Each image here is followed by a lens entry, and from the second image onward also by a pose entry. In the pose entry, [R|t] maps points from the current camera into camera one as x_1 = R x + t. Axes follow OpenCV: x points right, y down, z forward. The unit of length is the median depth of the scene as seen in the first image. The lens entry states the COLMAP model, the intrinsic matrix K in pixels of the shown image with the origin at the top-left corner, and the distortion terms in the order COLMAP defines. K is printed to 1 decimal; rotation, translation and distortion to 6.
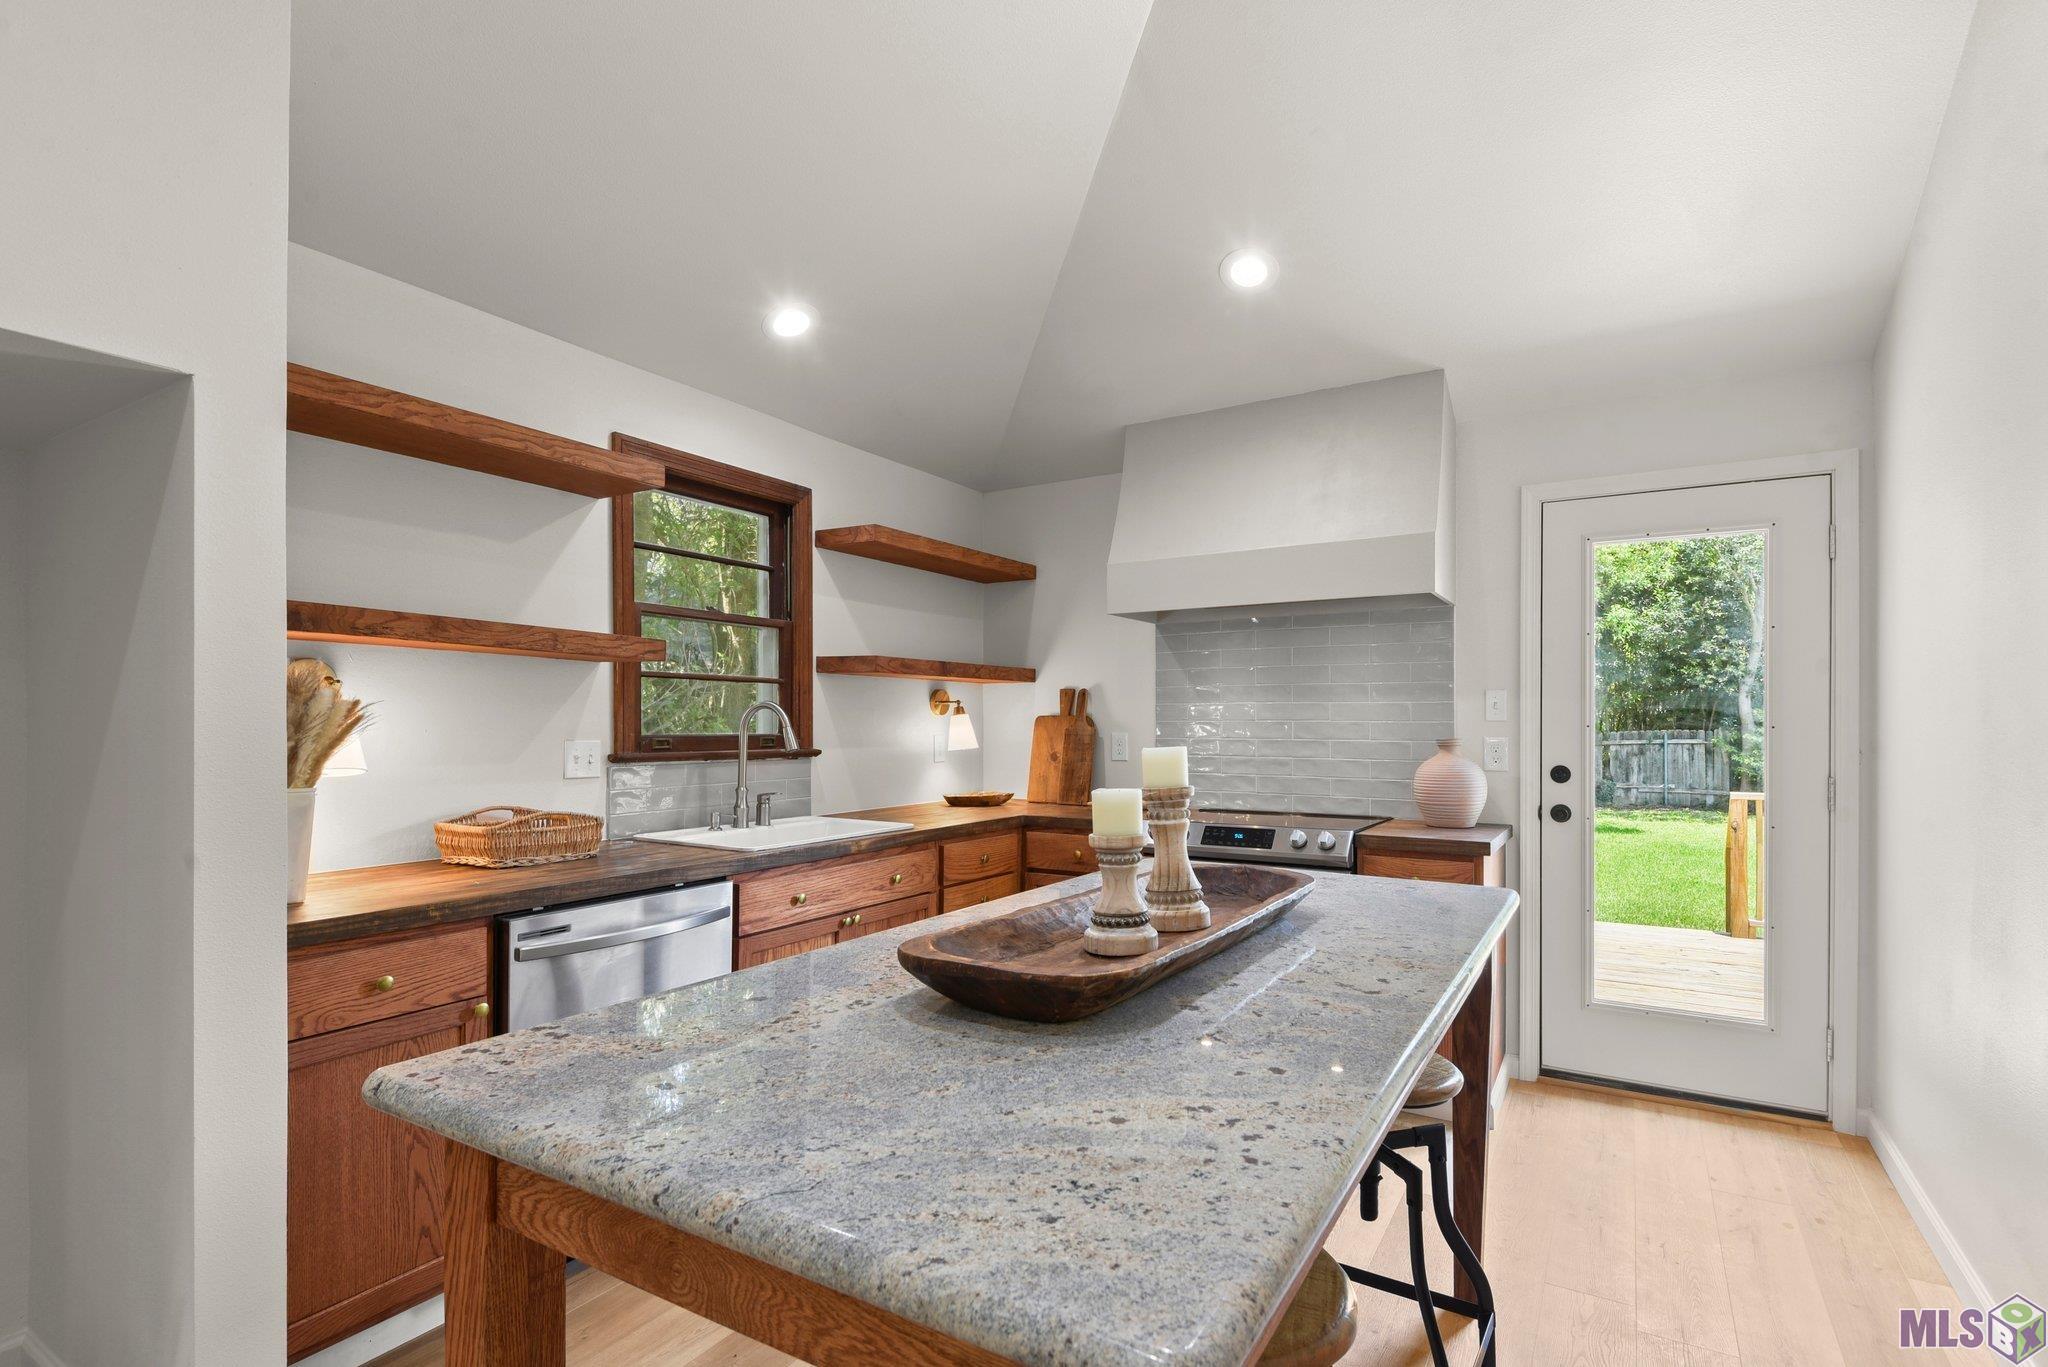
lens RADIAL K [[976.8, 0, 1031.9], [0, 976.8, 722.5], [0, 0, 1]] dist [0.057000, -0.042596]
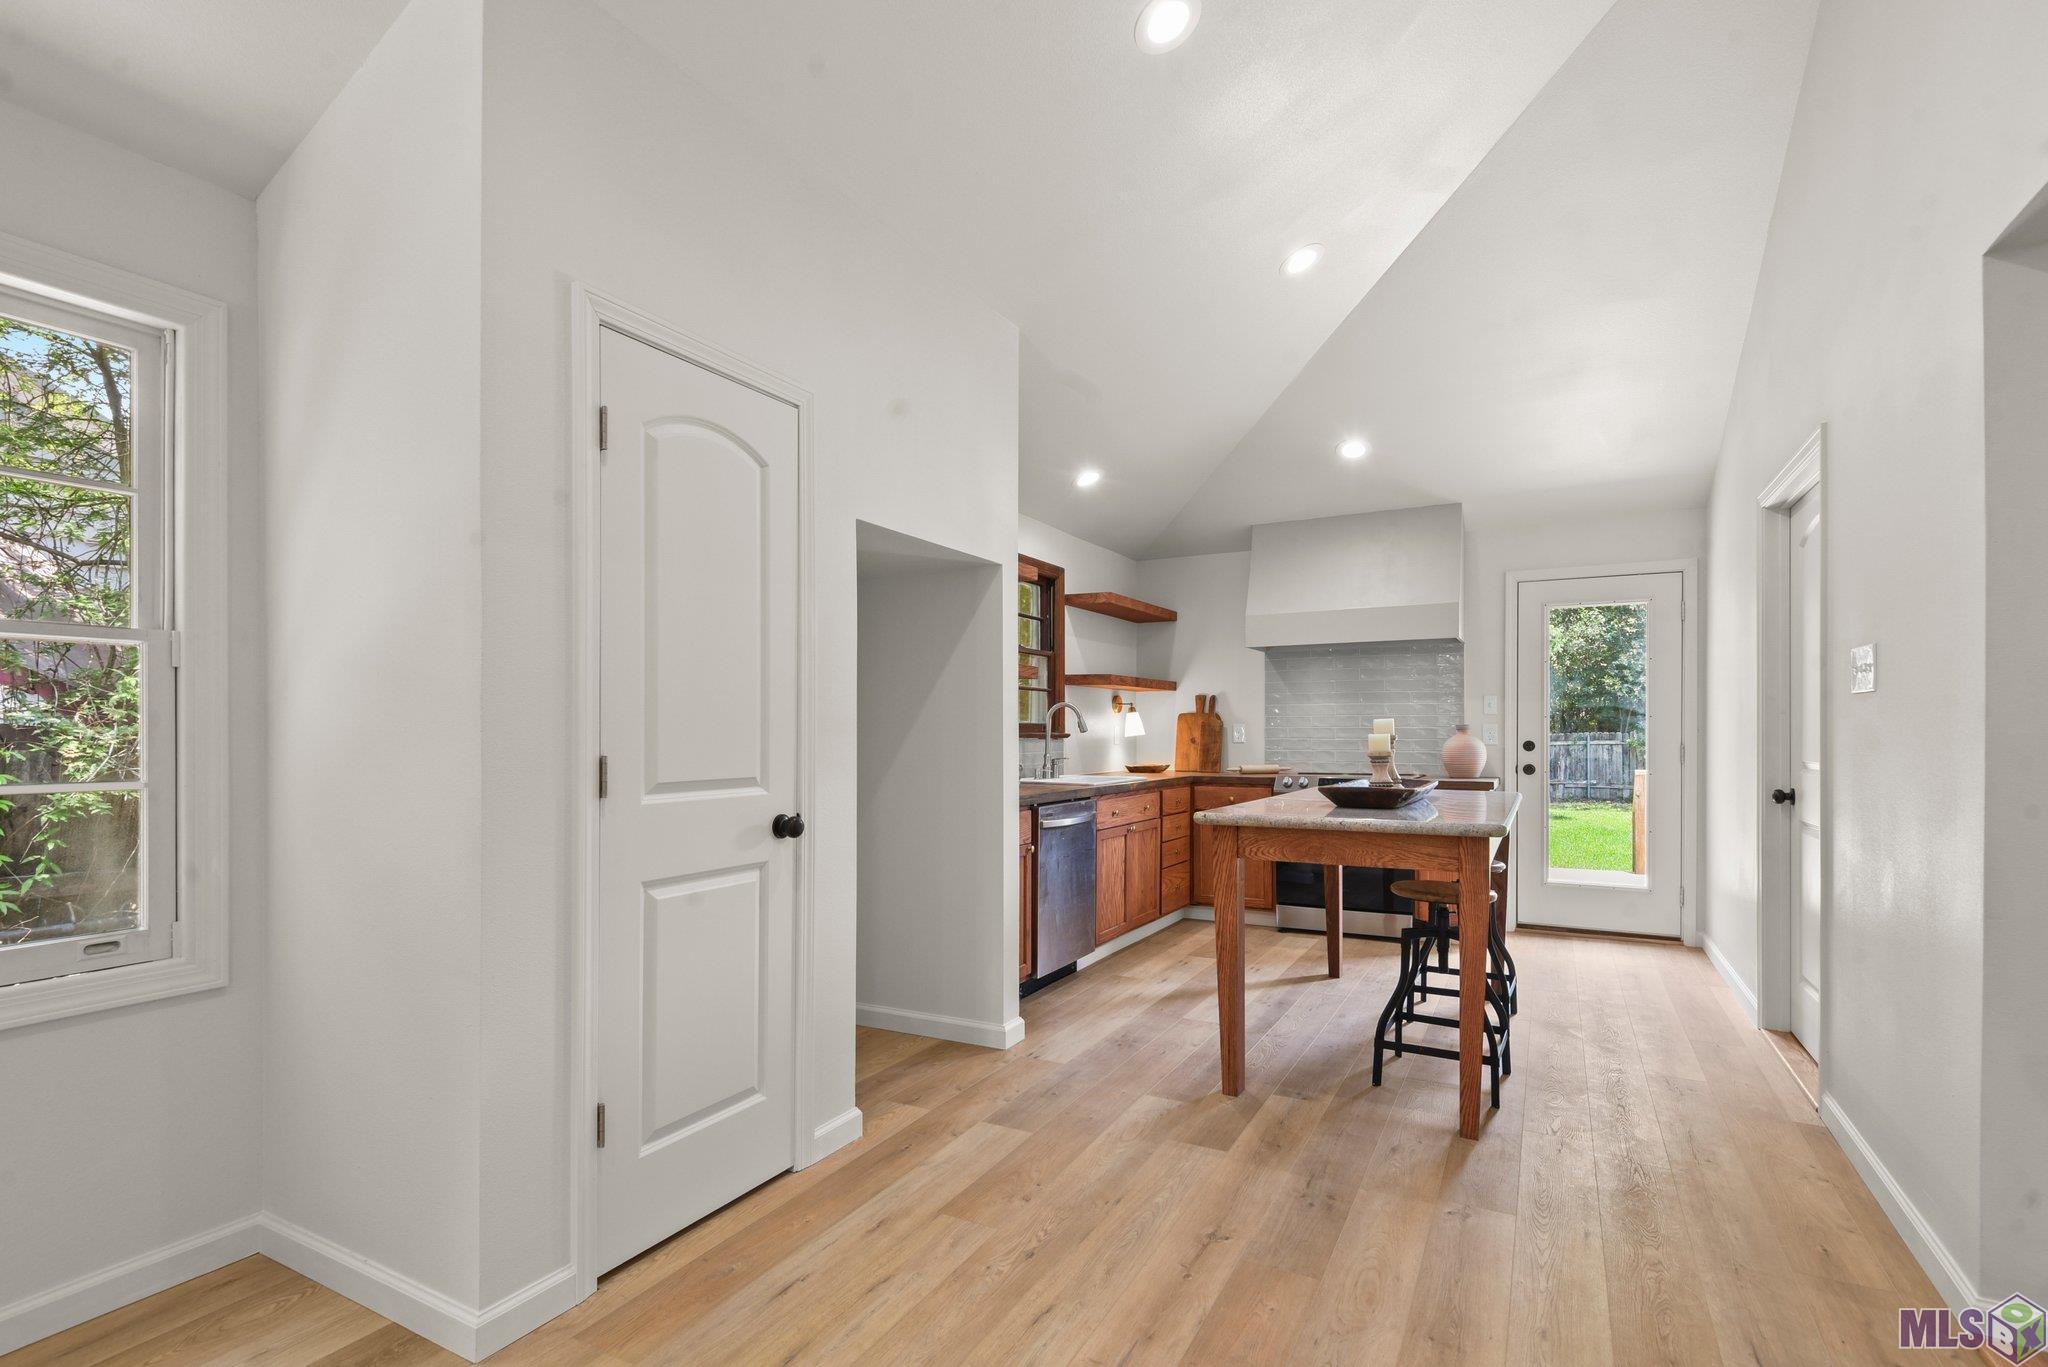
lens RADIAL K [[976.8, 0, 1031.9], [0, 976.8, 722.5], [0, 0, 1]] dist [0.057000, -0.042596]
pose [[0.998418, -0.000532, 0.056221, -0.320254], [0.000932, 0.999974, -0.007096, 0.018726], [-0.056215, 0.007137, 0.998393, -0.499419]]
